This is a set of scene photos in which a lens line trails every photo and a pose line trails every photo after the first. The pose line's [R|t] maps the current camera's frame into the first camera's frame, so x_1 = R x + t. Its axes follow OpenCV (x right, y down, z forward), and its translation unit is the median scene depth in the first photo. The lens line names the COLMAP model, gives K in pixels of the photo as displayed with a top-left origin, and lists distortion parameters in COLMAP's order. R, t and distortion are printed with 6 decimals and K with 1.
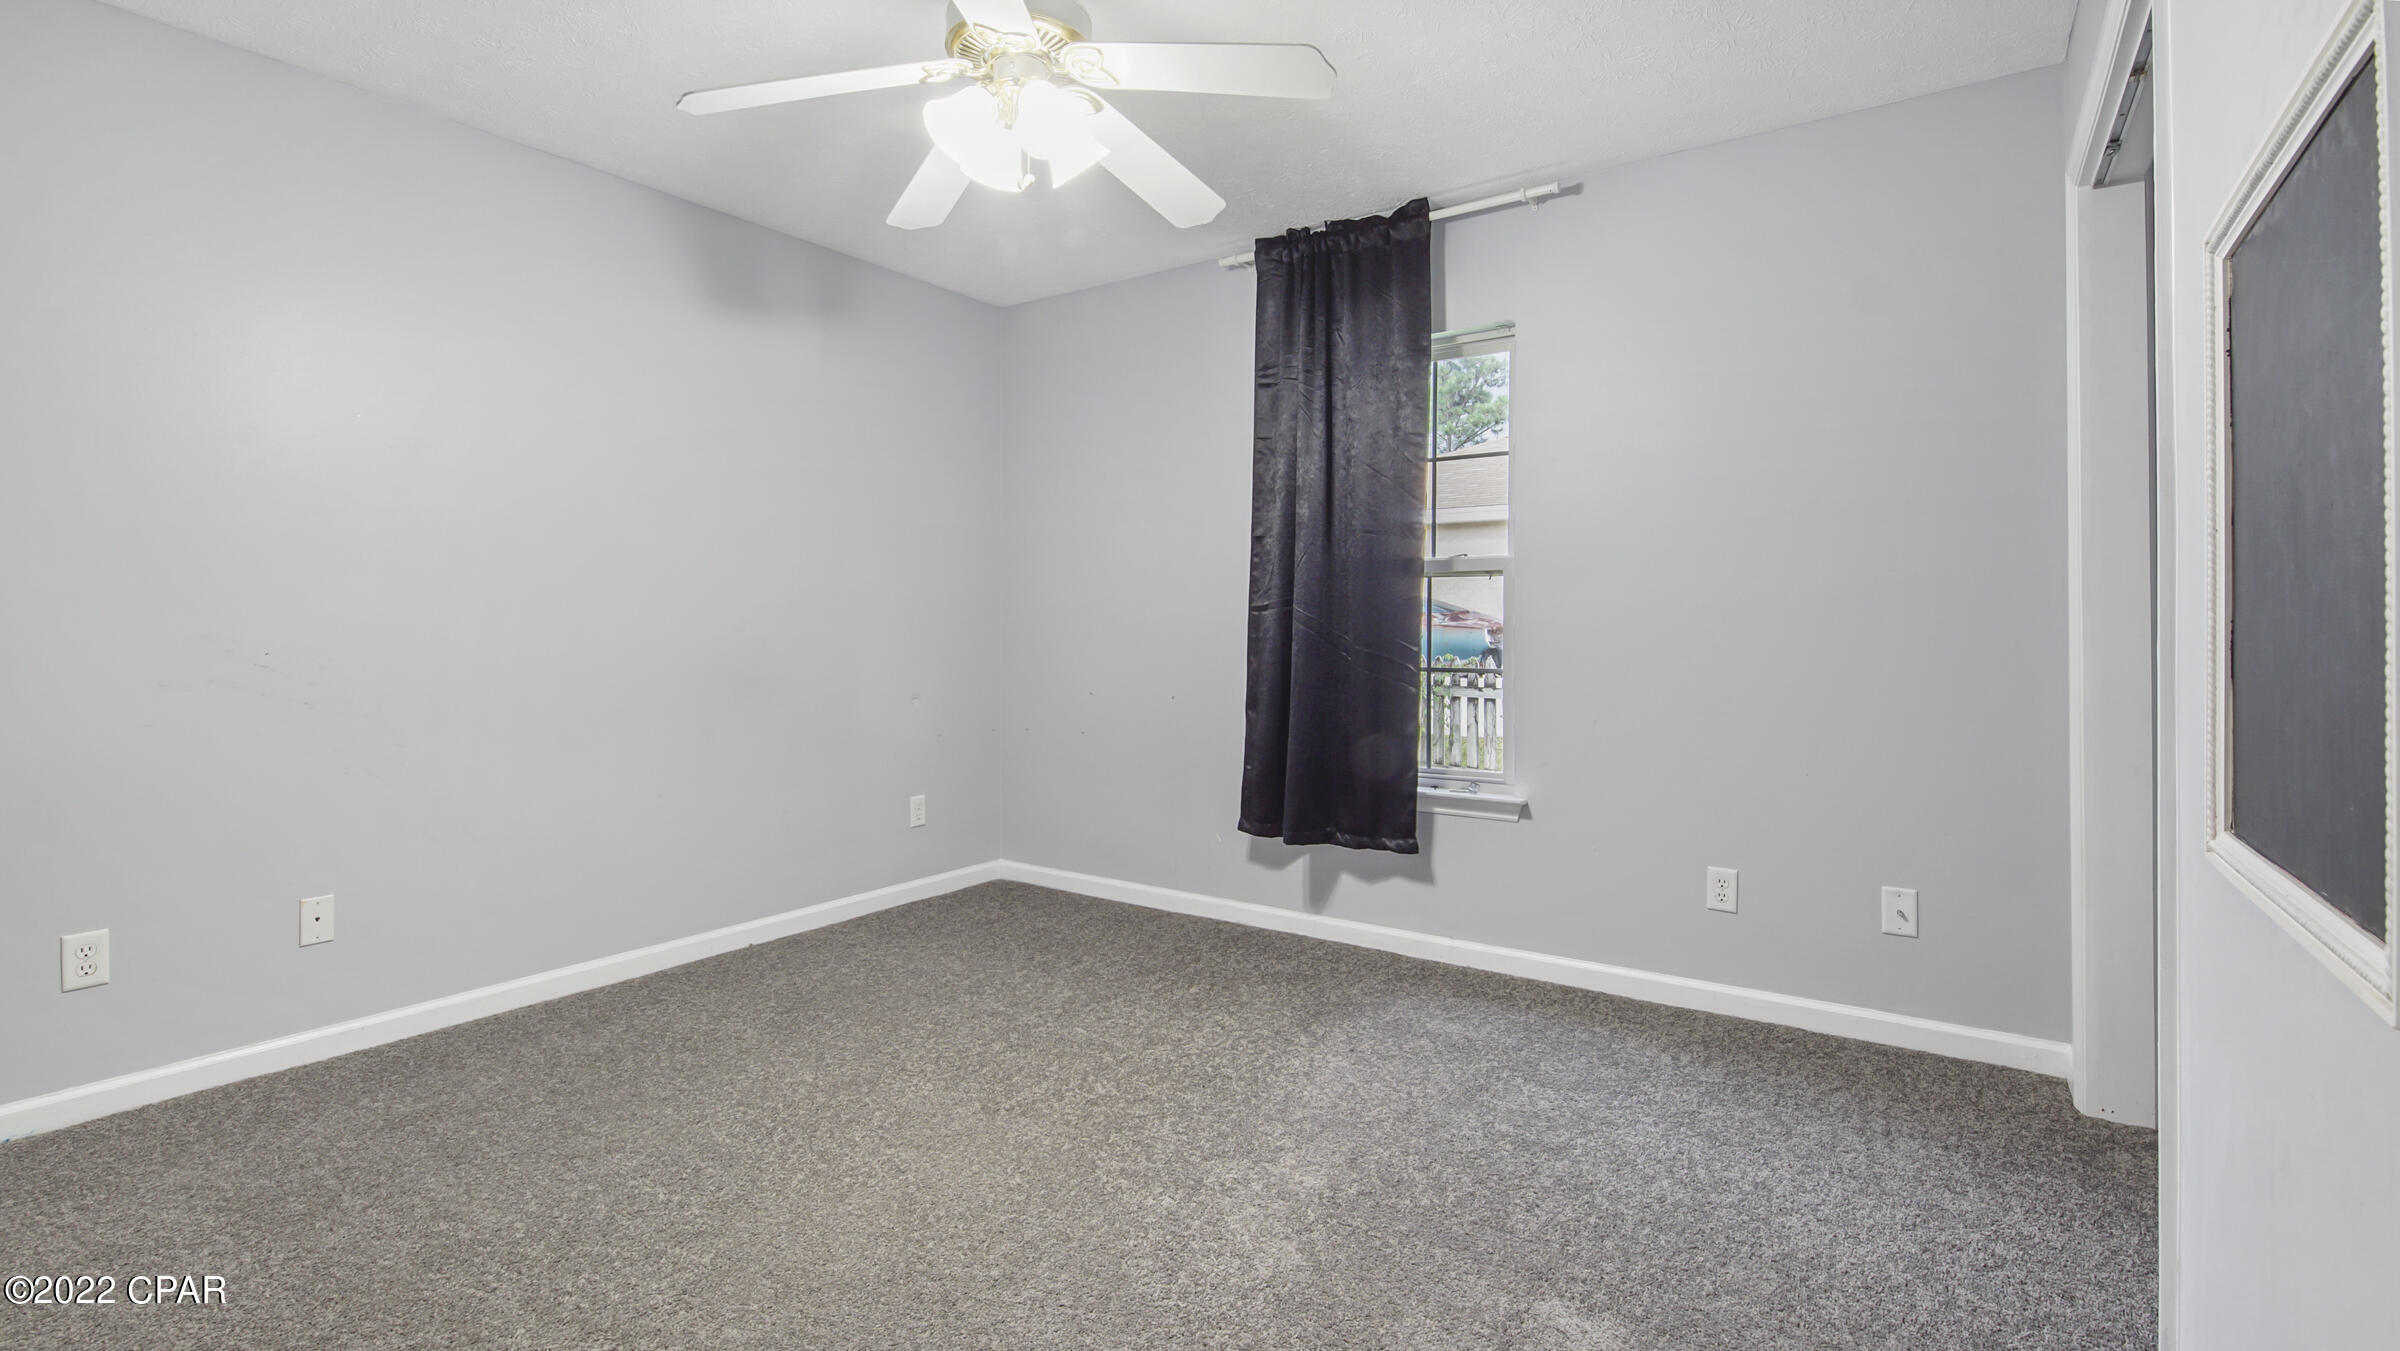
lens RADIAL K [[1090.2, 0, 1179.6], [0, 1090.2, 634.9], [0, 0, 1]] dist [0.023372, 0.000004]
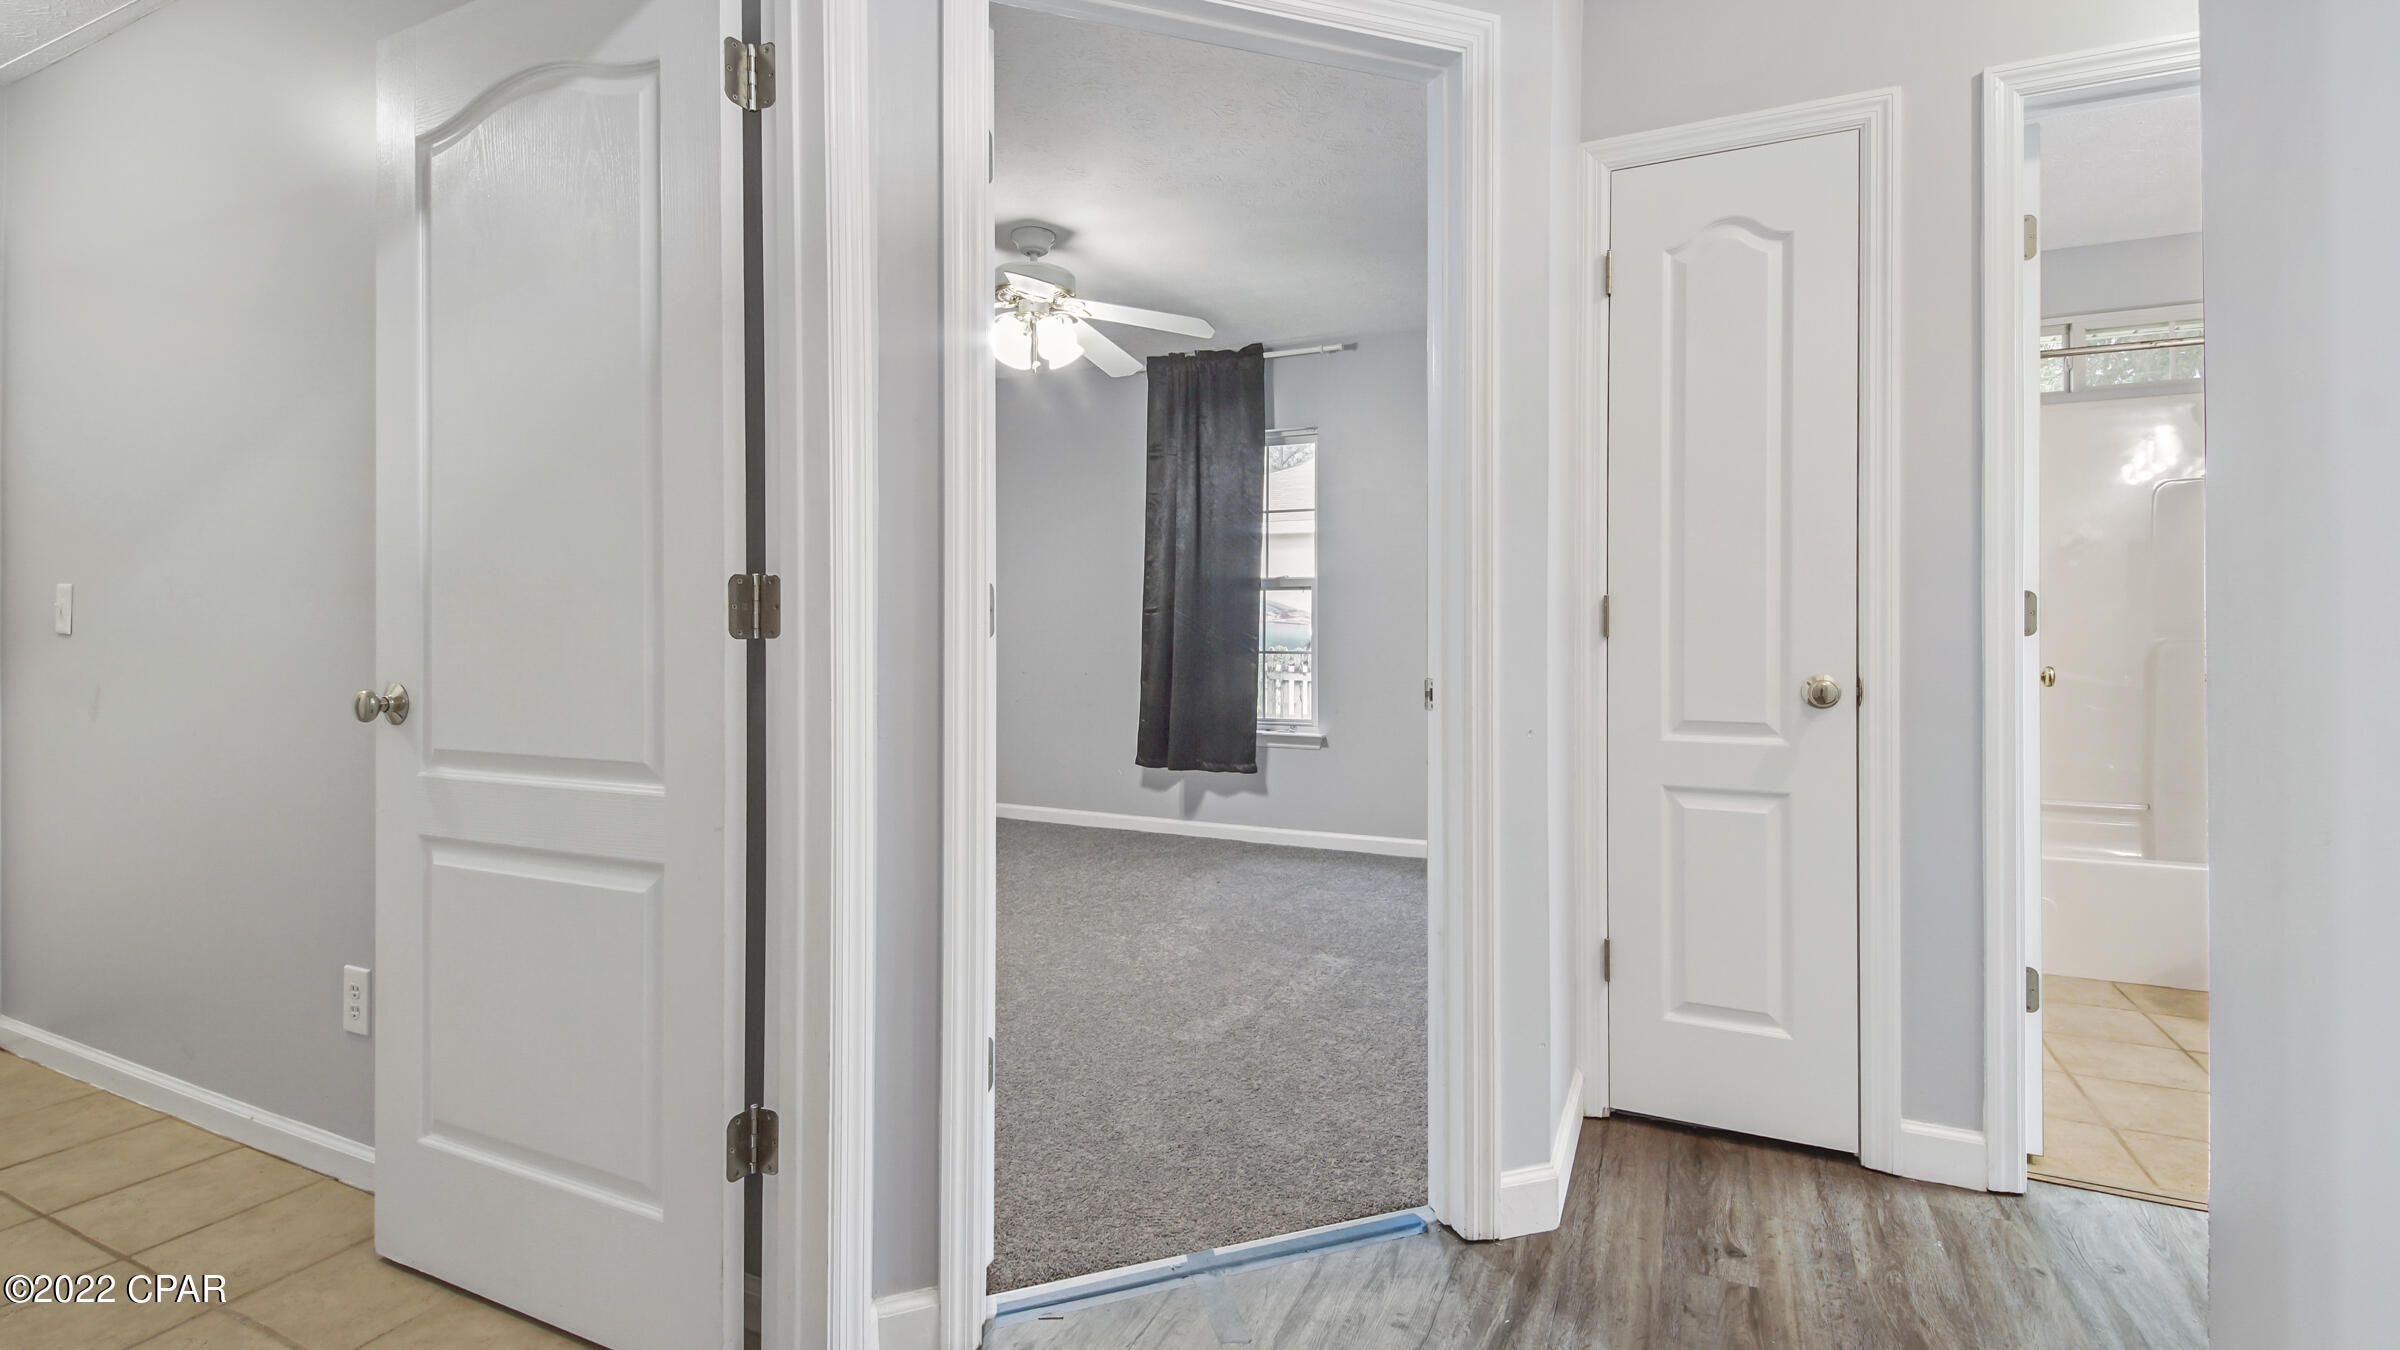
lens RADIAL K [[1067.0, 0, 1200.0], [0, 1067.0, 675.0], [0, 0, 1]] dist [0.015275, -0.000361]
pose [[0.986406, -0.010330, 0.164004, -0.099672], [0.003551, 0.999129, 0.041571, 0.001989], [-0.164291, -0.040423, 0.985583, -0.434167]]
